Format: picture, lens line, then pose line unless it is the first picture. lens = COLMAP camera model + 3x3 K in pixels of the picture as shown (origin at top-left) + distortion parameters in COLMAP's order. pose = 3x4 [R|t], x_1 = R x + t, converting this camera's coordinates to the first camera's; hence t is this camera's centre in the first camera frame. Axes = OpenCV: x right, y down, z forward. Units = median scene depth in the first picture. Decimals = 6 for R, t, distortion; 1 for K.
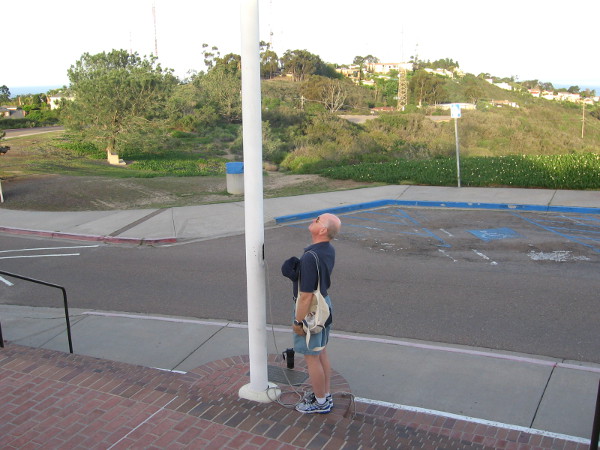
lens RADIAL K [[618.6, 0, 295.5], [0, 618.6, 227.1], [0, 0, 1]] dist [-0.109148, 0.000000]
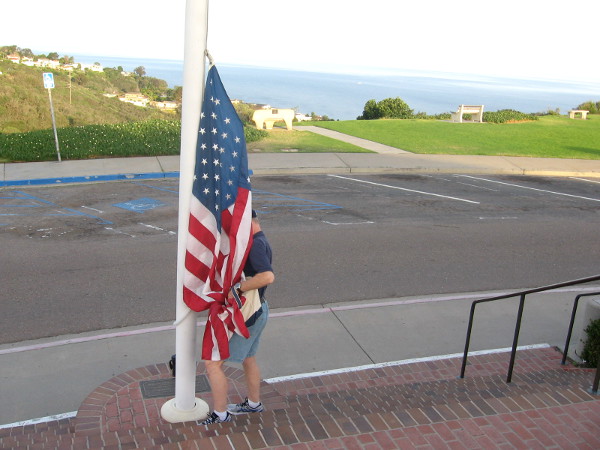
lens RADIAL K [[618.6, 0, 295.5], [0, 618.6, 221.3], [0, 0, 1]] dist [-0.109148, 0.000000]
pose [[0.698075, -0.131437, 0.703858, -0.153737], [0.100003, 0.991270, 0.085926, -0.017003], [-0.709007, 0.010405, 0.705124, 0.078567]]
